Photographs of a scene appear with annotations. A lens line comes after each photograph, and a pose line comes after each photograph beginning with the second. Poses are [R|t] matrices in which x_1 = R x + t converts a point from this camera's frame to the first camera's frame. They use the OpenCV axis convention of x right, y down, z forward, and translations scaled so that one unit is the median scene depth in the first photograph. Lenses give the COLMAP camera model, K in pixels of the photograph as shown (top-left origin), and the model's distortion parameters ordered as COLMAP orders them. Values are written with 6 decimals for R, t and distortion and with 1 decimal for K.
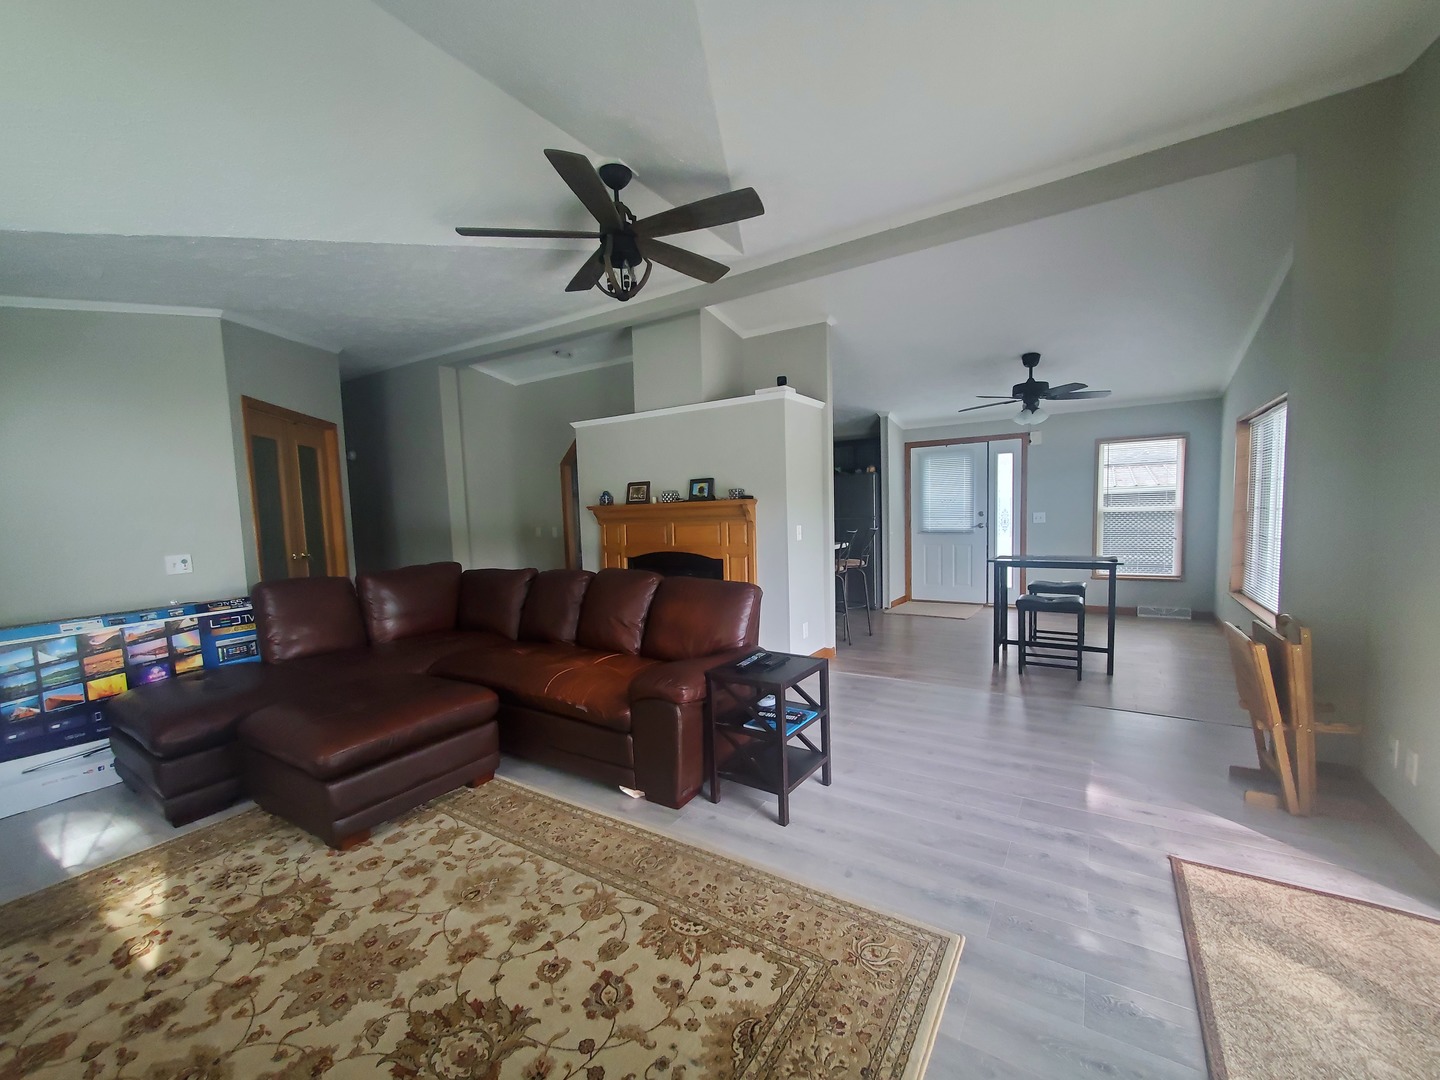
lens RADIAL K [[576.8, 0, 734.4], [0, 576.8, 552.5], [0, 0, 1]] dist [0.008236, -0.000268]
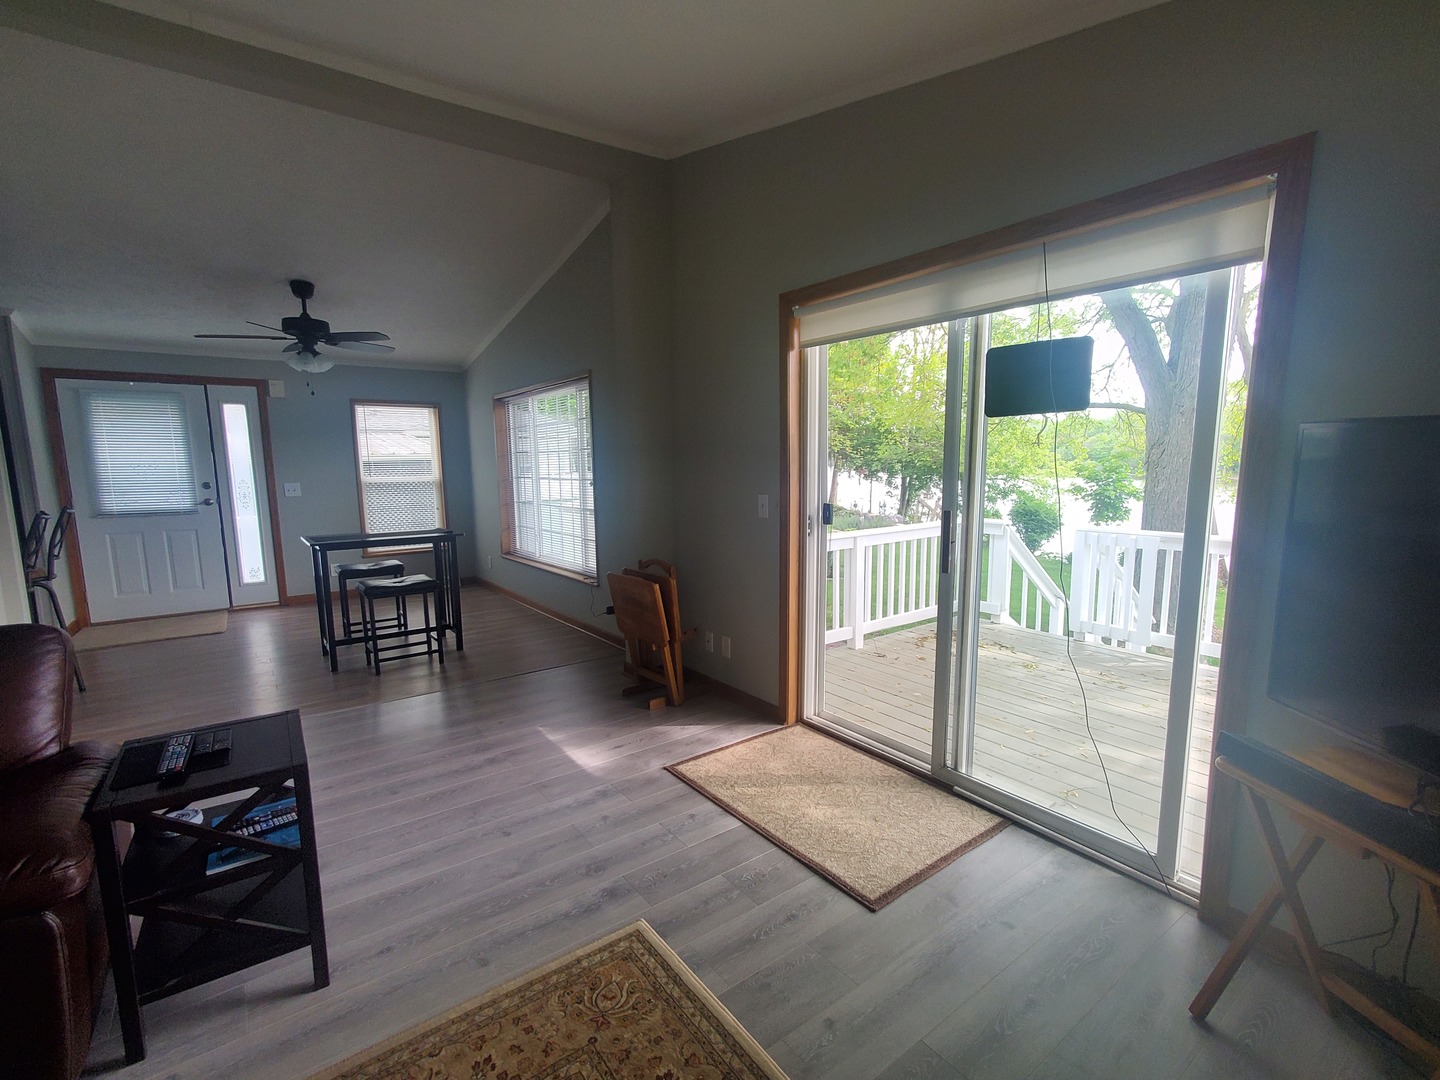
lens RADIAL K [[668.6, 0, 718.1], [0, 668.6, 555.6], [0, 0, 1]] dist [0.012444, 0.000468]
pose [[0.369436, -0.108134, 0.922943, -0.403664], [0.075443, 0.993418, 0.086192, -0.017239], [-0.926189, 0.037787, 0.375162, 0.344208]]
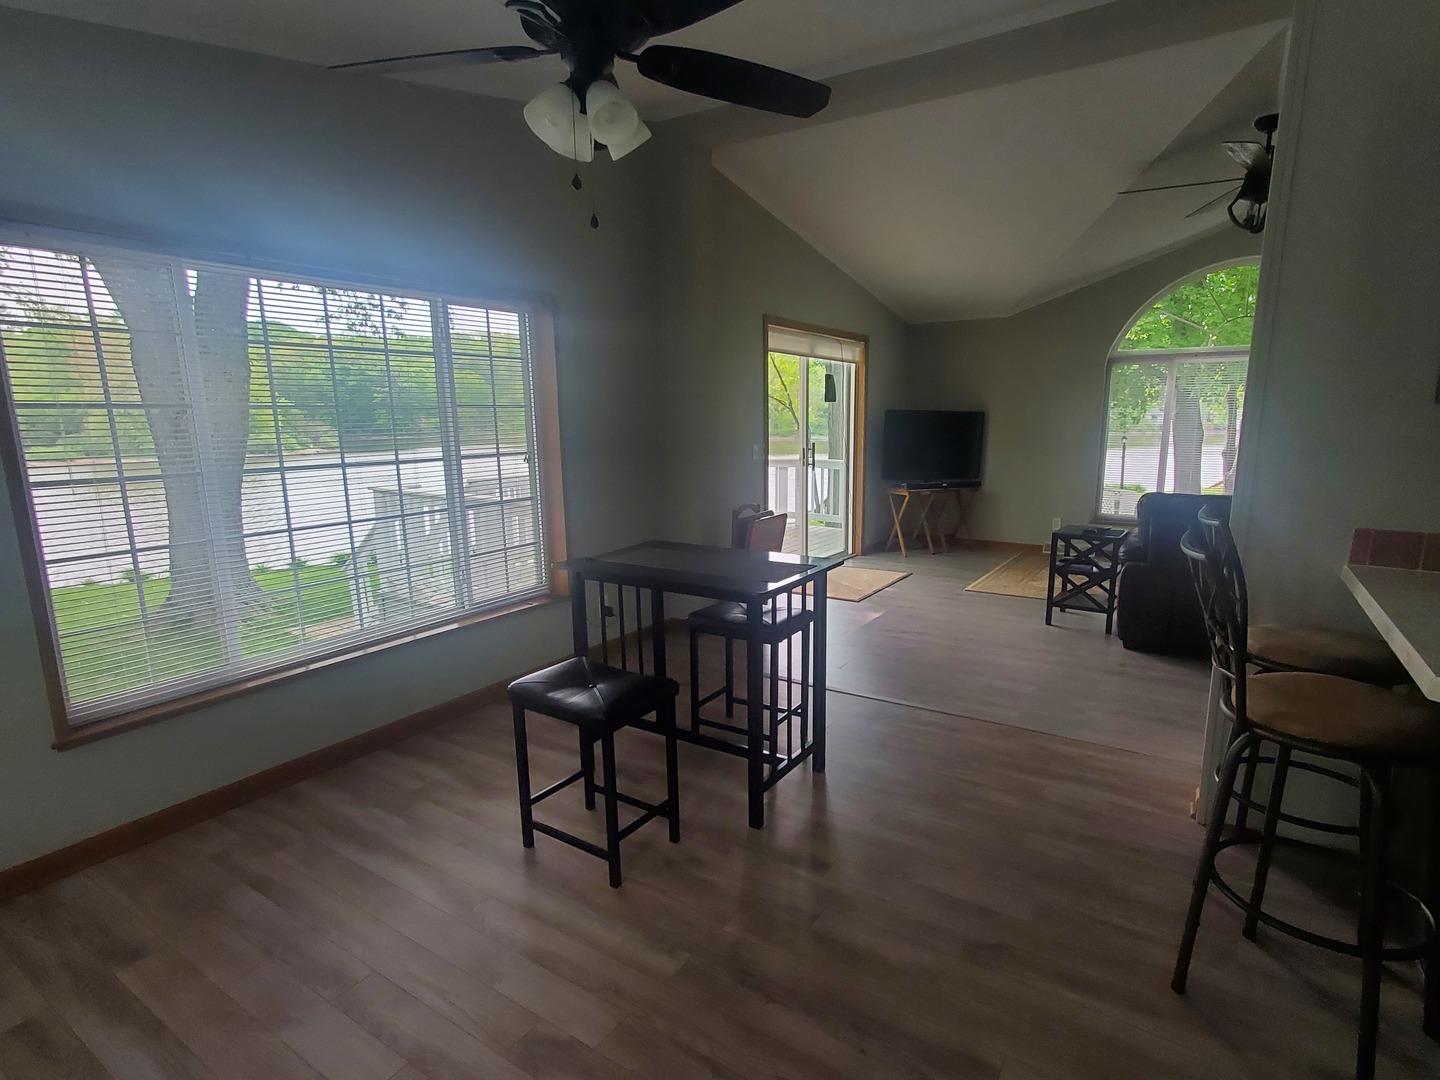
lens RADIAL K [[748.1, 0, 731.2], [0, 748.1, 550.8], [0, 0, 1]] dist [0.009434, 0.000841]
pose [[-0.999011, 0.040584, 0.018138, 0.796779], [0.043920, 0.964116, 0.261824, -0.269818], [-0.006862, 0.262361, -0.964945, 2.711123]]
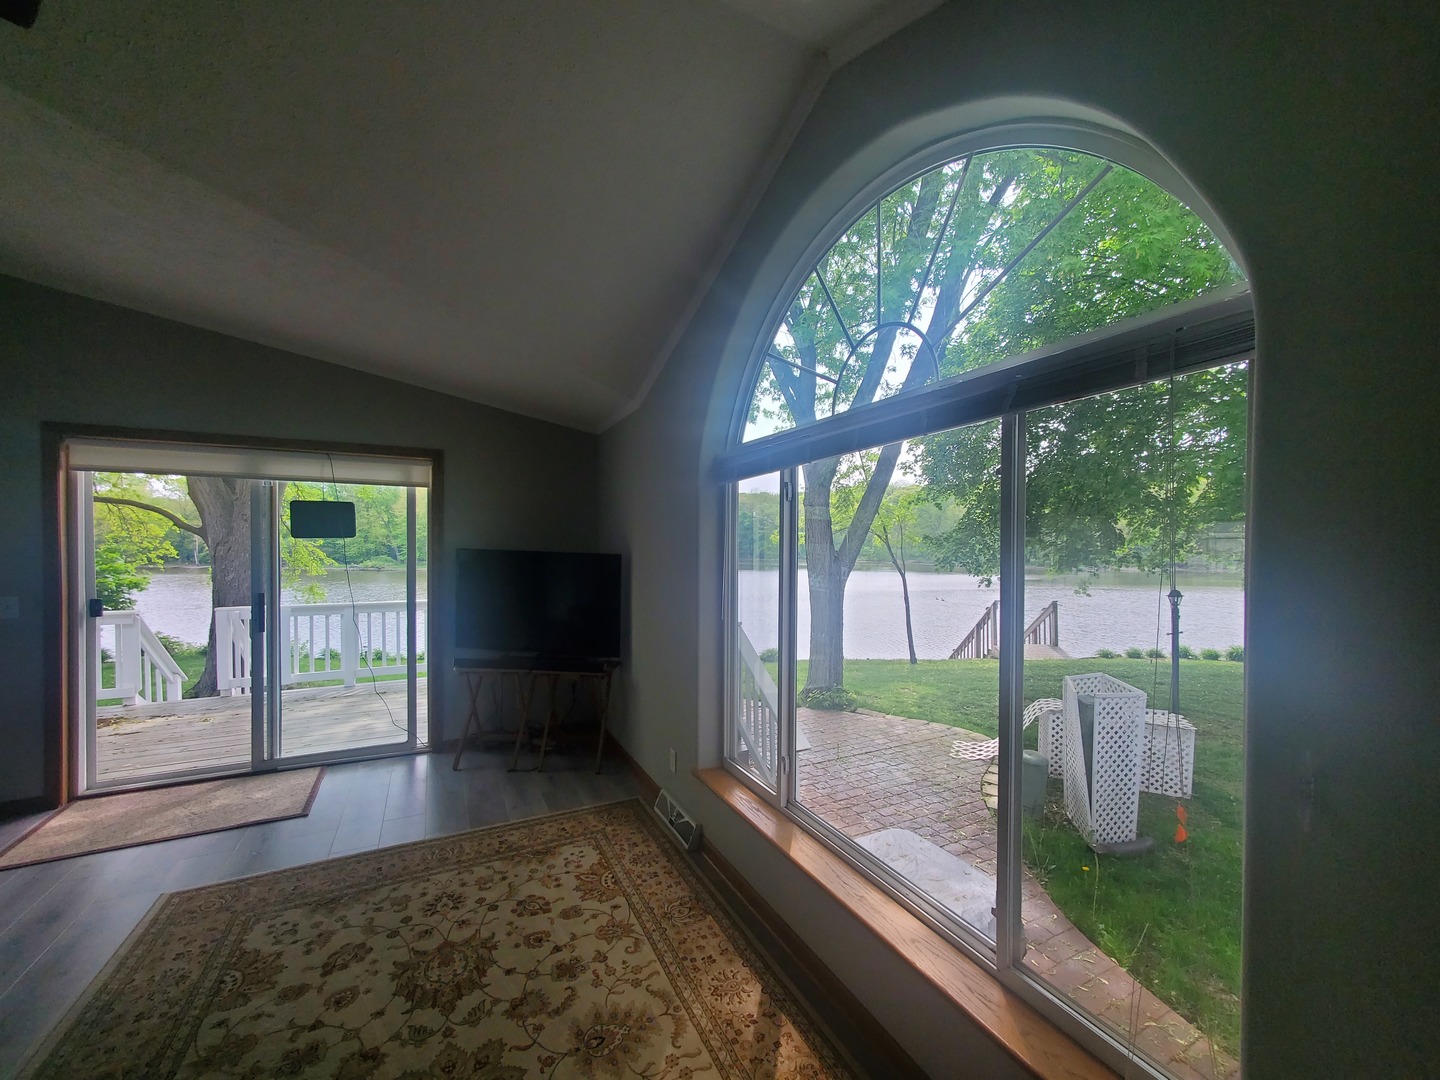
lens RADIAL K [[576.8, 0, 734.4], [0, 576.8, 552.5], [0, 0, 1]] dist [0.008236, -0.000268]
pose [[-0.865890, 0.019785, 0.499843, -0.986132], [0.064343, 0.995322, 0.072067, -0.090156], [-0.496079, 0.094563, -0.863113, 0.981545]]
